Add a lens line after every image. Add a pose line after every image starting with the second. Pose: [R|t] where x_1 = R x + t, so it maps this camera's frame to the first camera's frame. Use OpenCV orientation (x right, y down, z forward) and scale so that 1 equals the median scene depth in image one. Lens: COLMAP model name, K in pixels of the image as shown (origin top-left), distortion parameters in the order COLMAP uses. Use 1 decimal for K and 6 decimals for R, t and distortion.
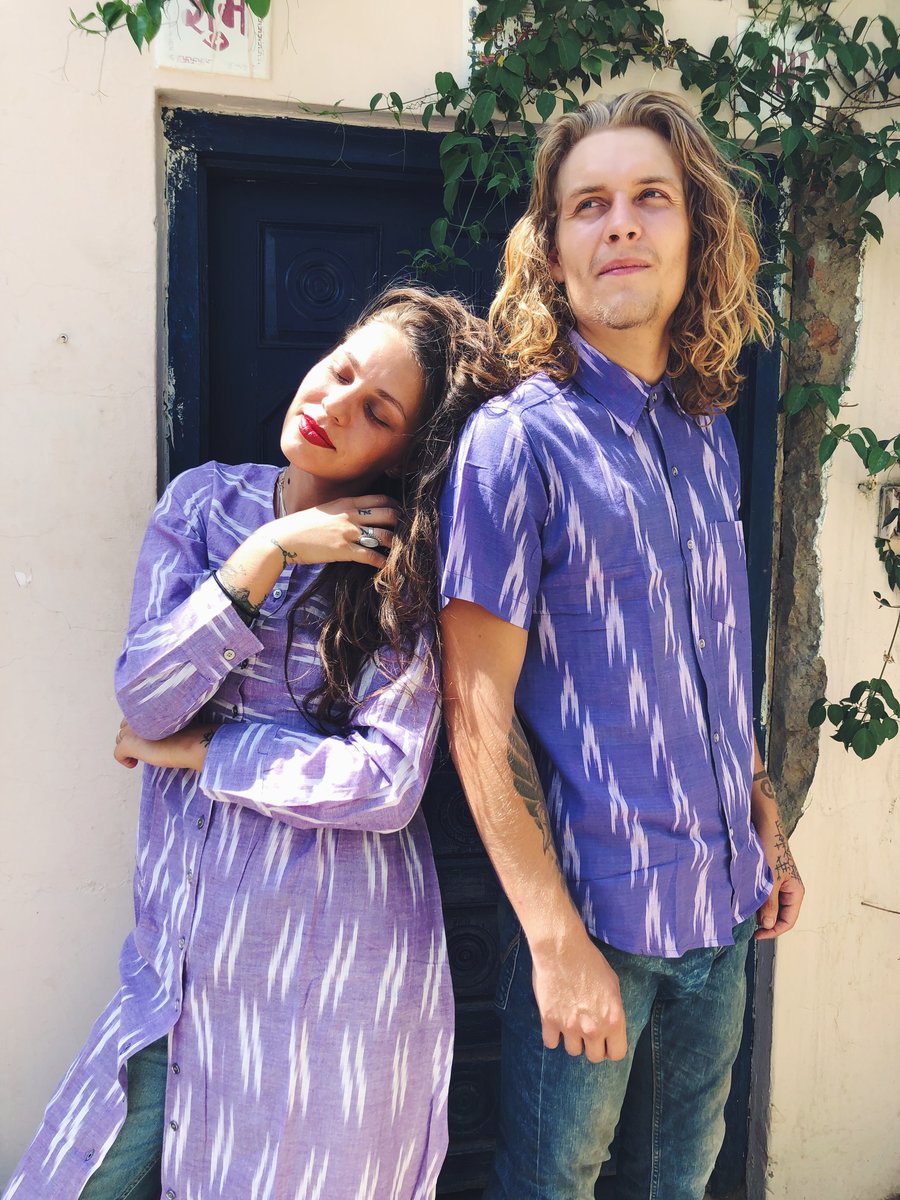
lens RADIAL K [[1015.7, 0, 423.2], [0, 1015.7, 592.9], [0, 0, 1]] dist [0.004961, 0.007591]
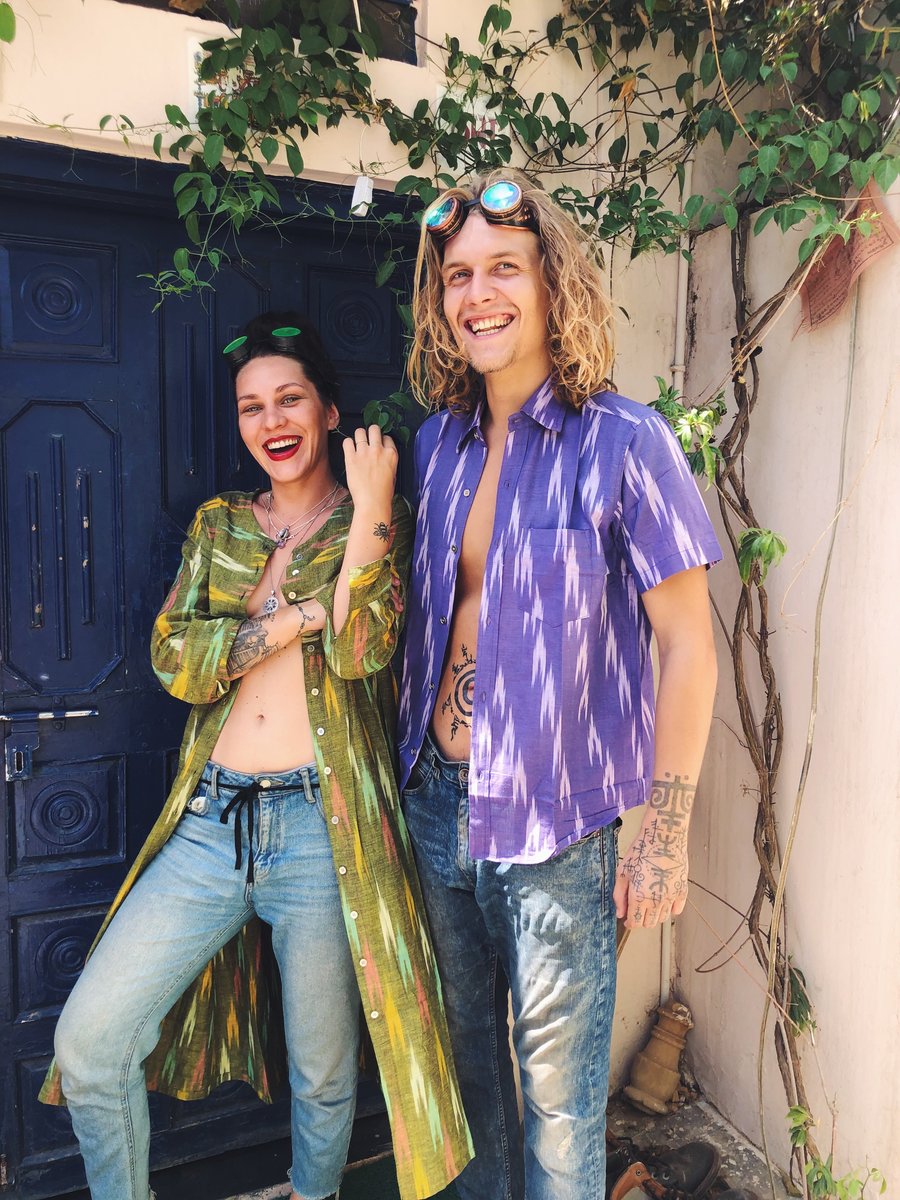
lens RADIAL K [[1015.7, 0, 438.9], [0, 1015.7, 600.6], [0, 0, 1]] dist [0.004961, 0.007591]
pose [[0.970746, -0.026611, 0.238631, 0.022806], [0.027230, 0.999629, 0.000704, 0.016955], [-0.238561, 0.005815, 0.971110, -0.110643]]
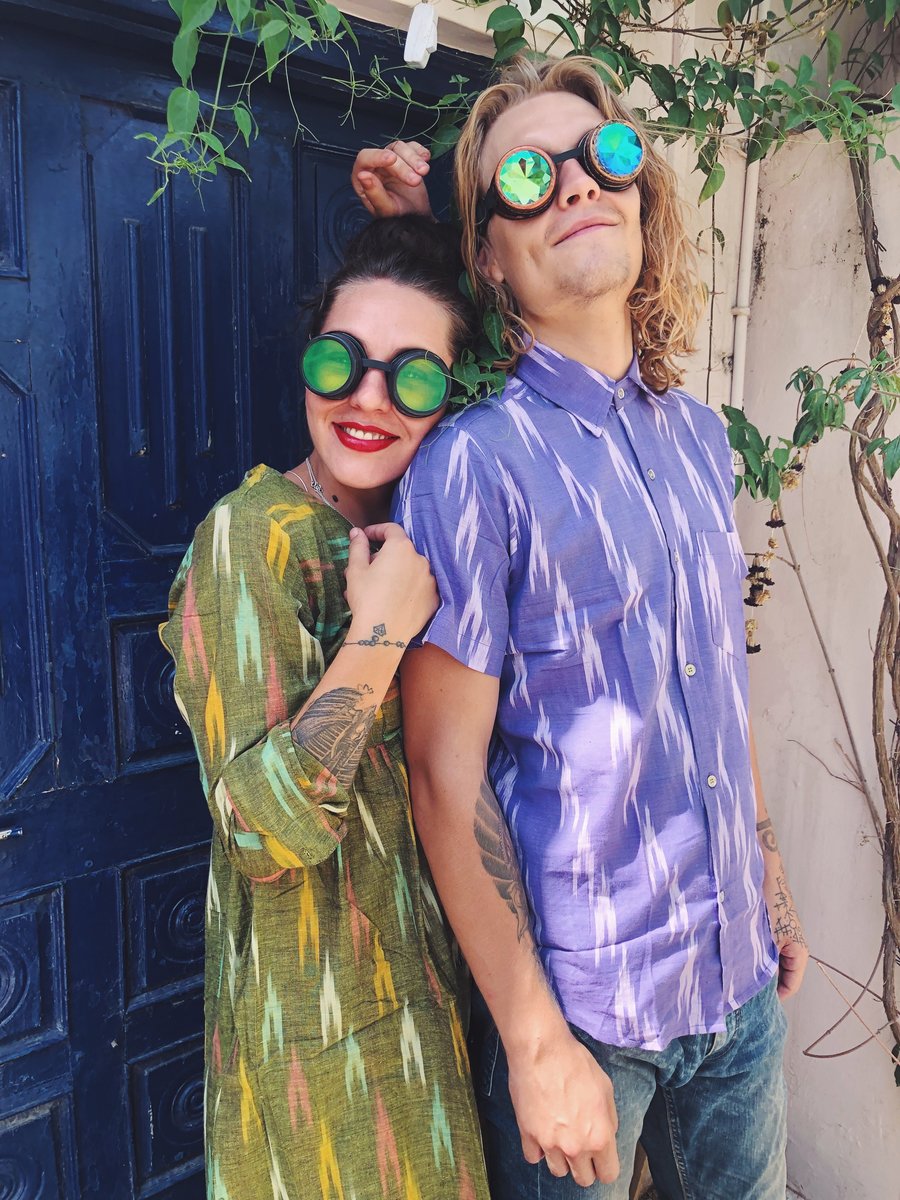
lens RADIAL K [[1015.7, 0, 446.6], [0, 1015.7, 600.2], [0, 0, 1]] dist [0.004961, 0.007591]
pose [[0.866906, -0.088178, 0.490610, -0.164648], [0.047585, 0.994374, 0.094637, -0.092142], [-0.496195, -0.058696, 0.866225, 0.319722]]
